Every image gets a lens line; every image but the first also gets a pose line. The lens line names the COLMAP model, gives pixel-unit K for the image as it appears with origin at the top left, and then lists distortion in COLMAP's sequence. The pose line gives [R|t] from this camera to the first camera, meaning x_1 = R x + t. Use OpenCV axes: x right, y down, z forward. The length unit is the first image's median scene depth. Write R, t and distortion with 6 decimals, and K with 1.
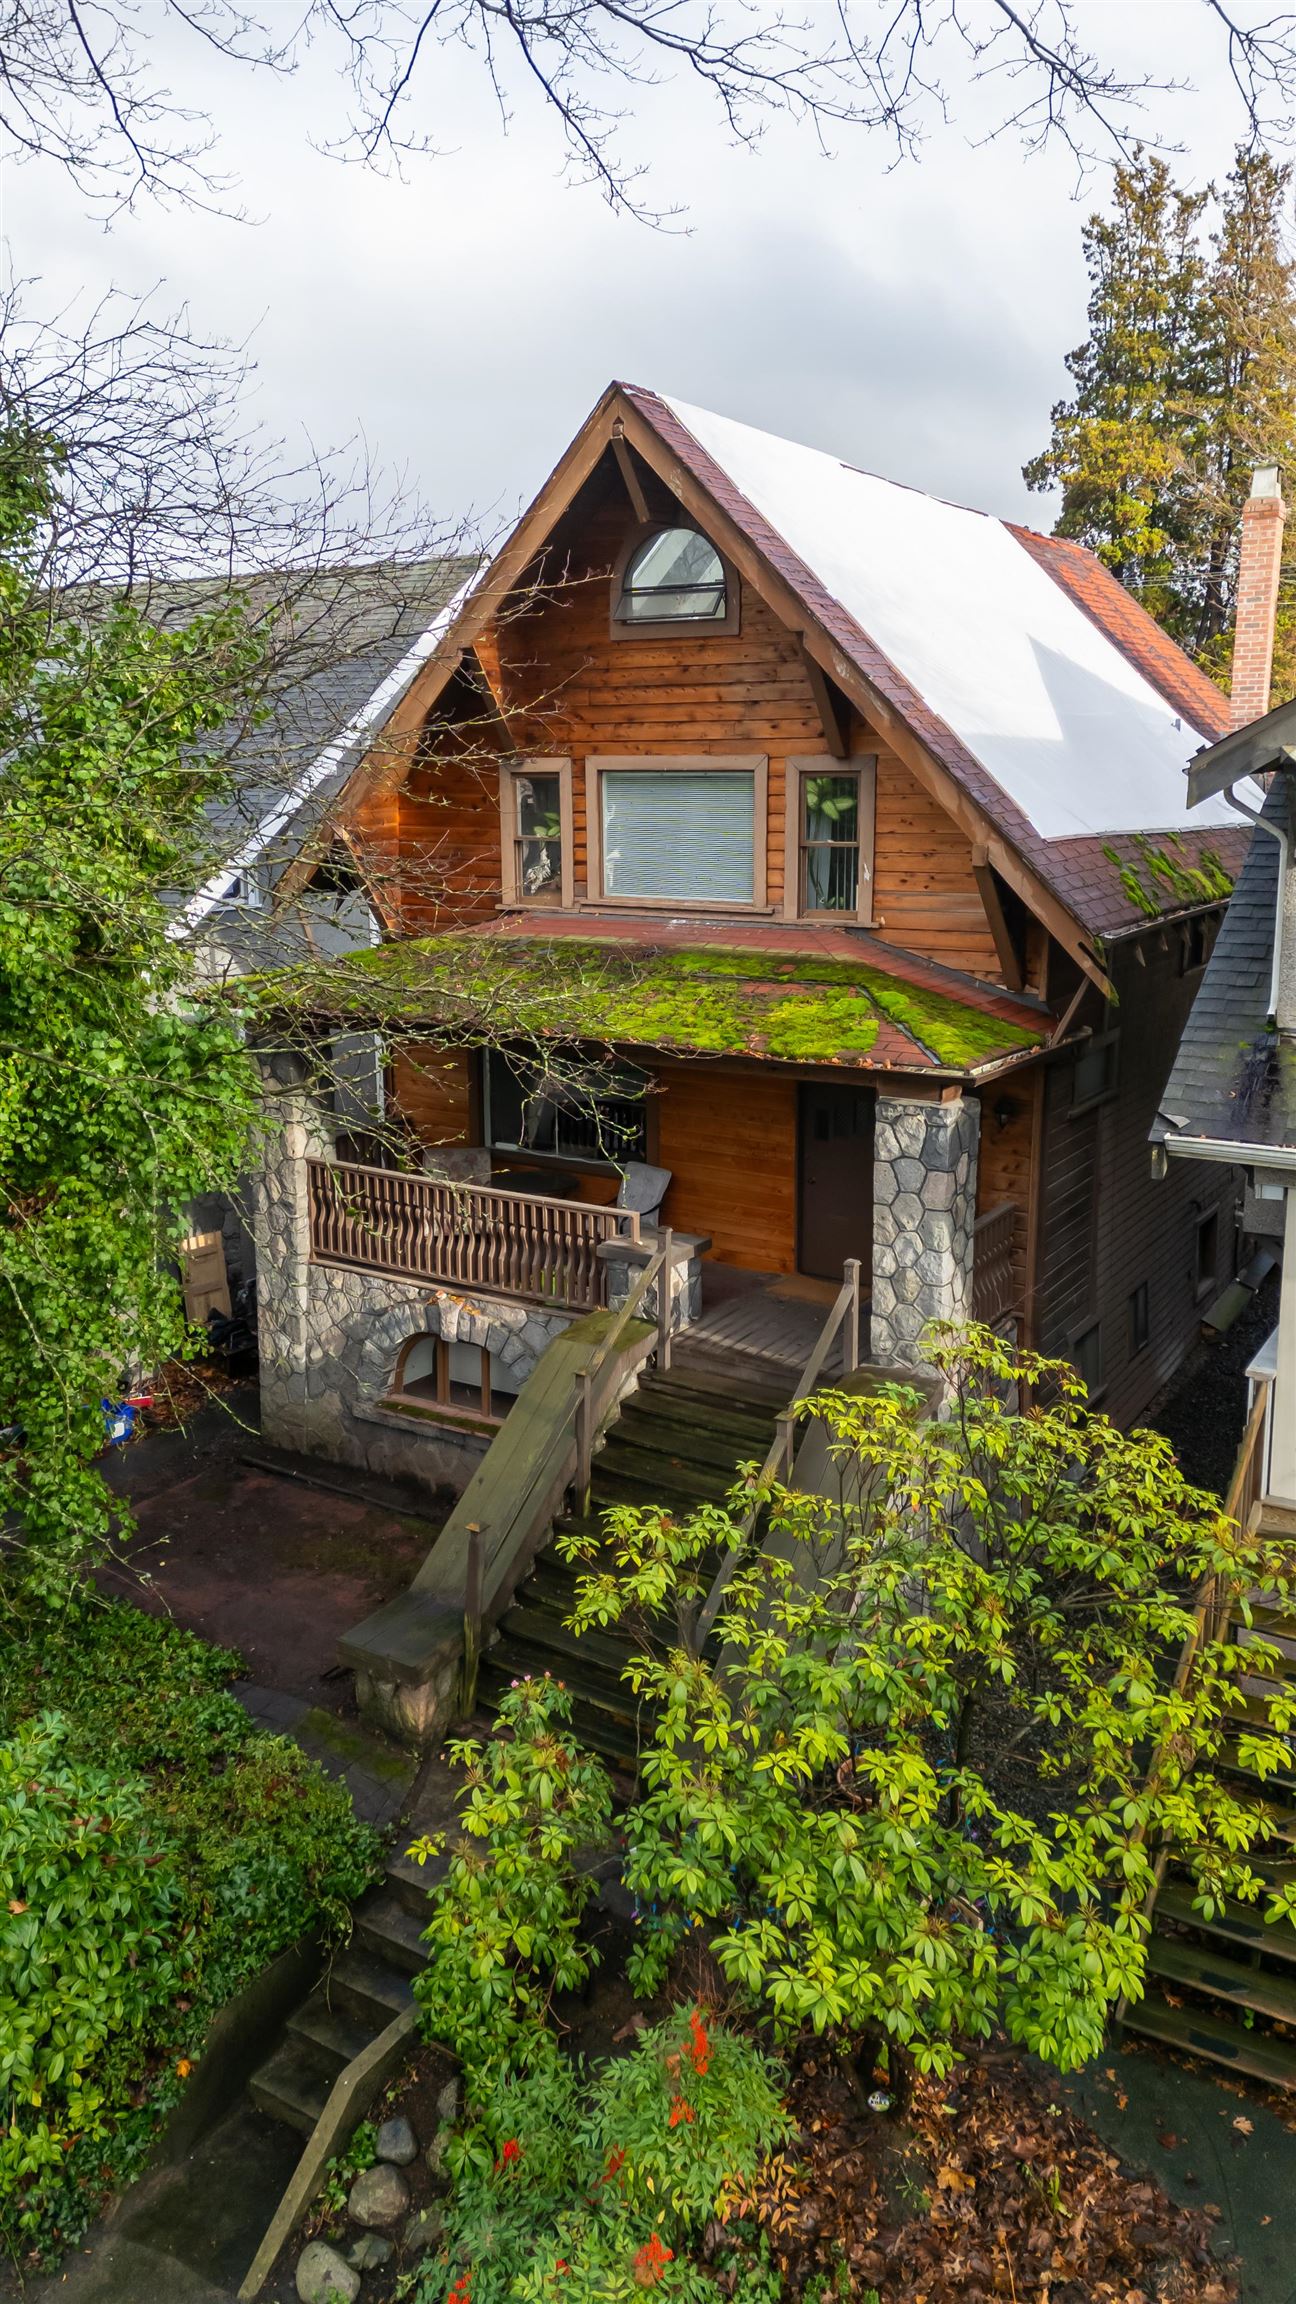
lens RADIAL K [[1629.8, 0, 671.5], [0, 1629.8, 1162.3], [0, 0, 1]] dist [0.024652, -0.012668]
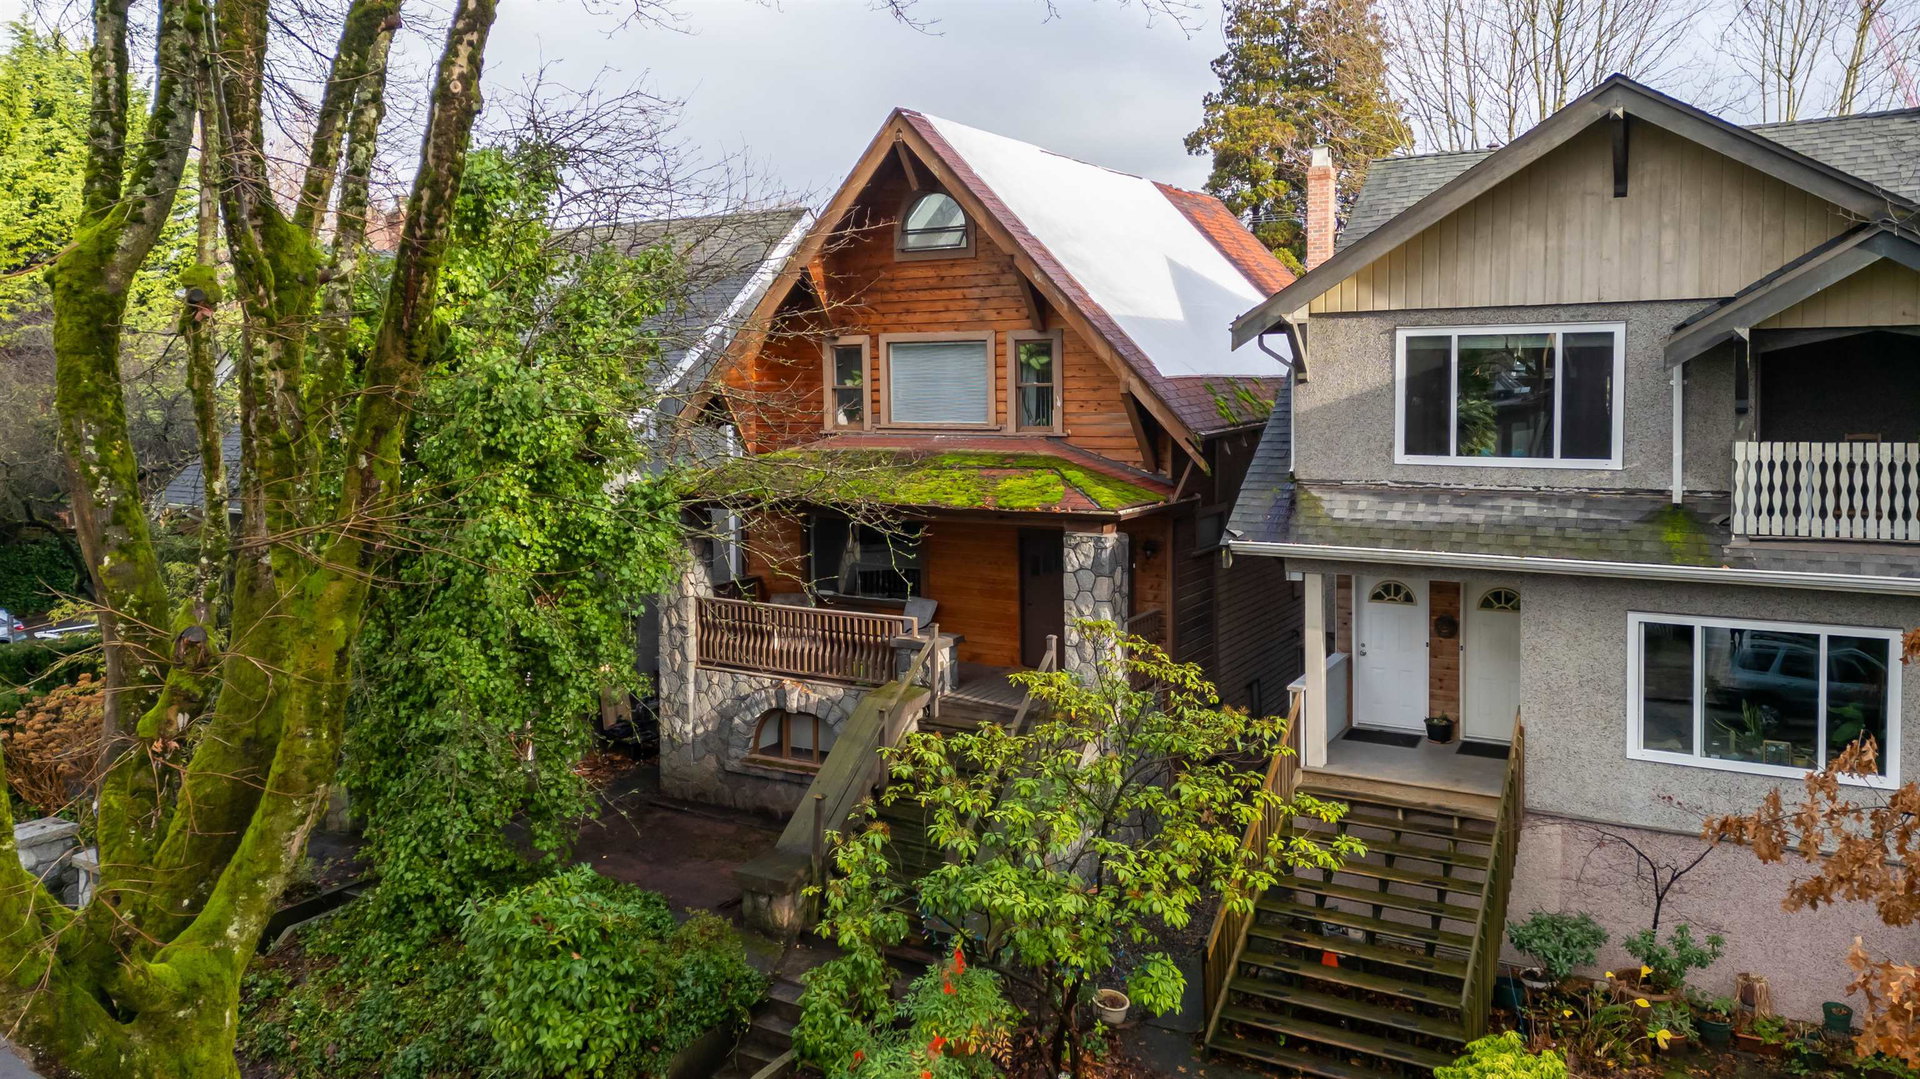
lens RADIAL K [[1358.2, 0, 948.4], [0, 1358.2, 533.4], [0, 0, 1]] dist [0.024652, -0.012668]
pose [[0.999861, -0.012805, 0.010691, -0.003044], [0.013928, 0.993548, -0.112552, 0.100115], [-0.009181, 0.112686, 0.993588, -0.306828]]
